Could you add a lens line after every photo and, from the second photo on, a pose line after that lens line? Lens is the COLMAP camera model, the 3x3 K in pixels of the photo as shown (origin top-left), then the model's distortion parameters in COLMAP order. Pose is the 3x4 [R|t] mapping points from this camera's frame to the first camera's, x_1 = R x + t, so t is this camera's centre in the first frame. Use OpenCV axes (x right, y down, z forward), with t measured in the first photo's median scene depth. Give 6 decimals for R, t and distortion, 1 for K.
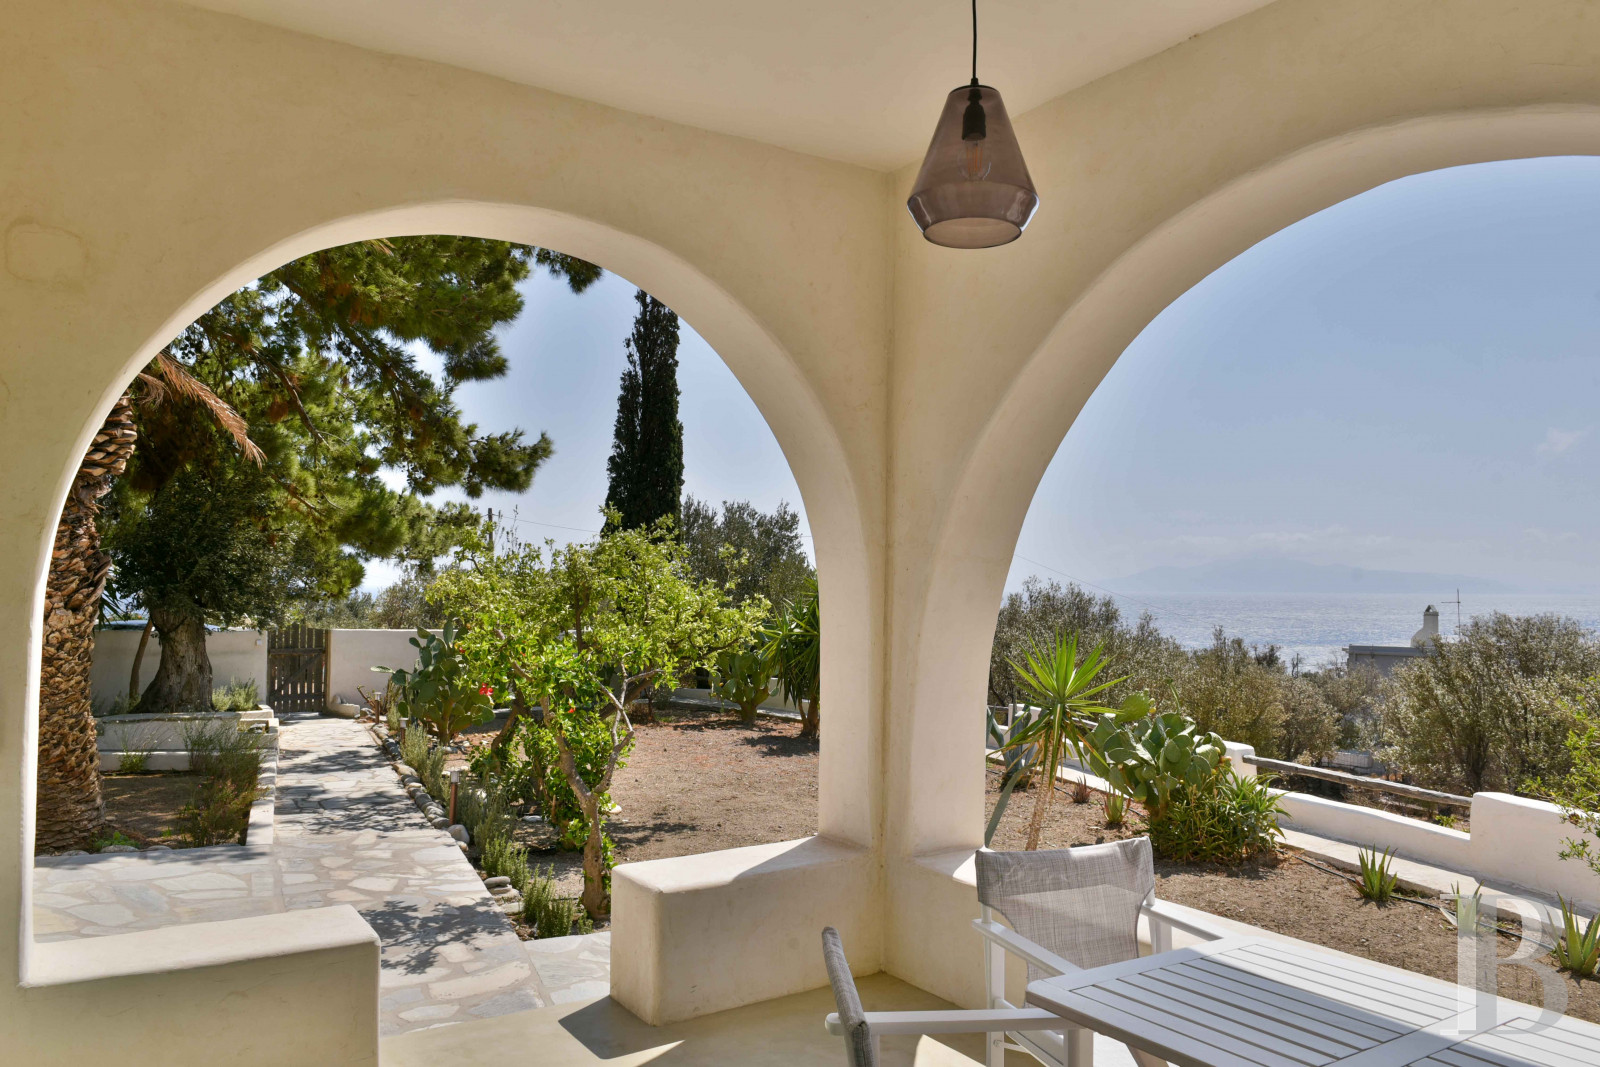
lens RADIAL K [[1196.9, 0, 800.0], [0, 1196.9, 533.5], [0, 0, 1]] dist [-0.012227, -0.009427]
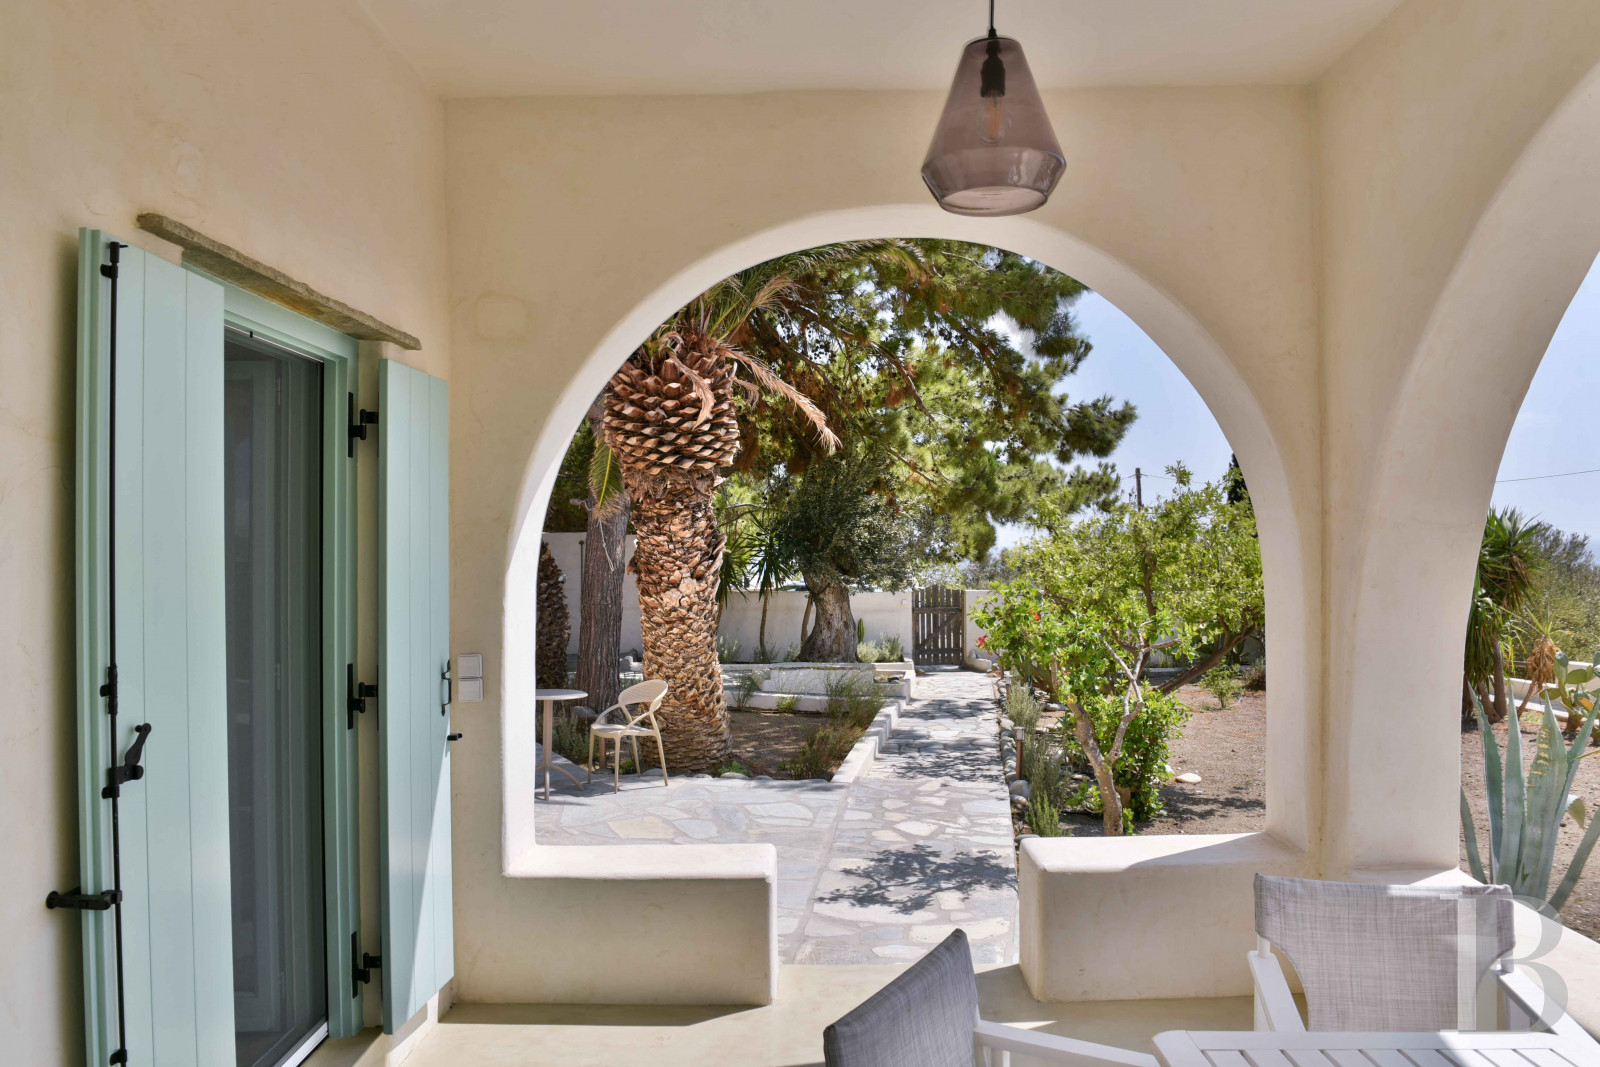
lens RADIAL K [[1172.0, 0, 800.0], [0, 1172.0, 533.5], [0, 0, 1]] dist [0.004249, 0.001996]
pose [[0.837531, -0.022142, -0.545941, 0.113195], [0.041542, 0.998867, 0.023218, -0.005188], [0.544809, -0.042125, 0.837502, 0.036014]]
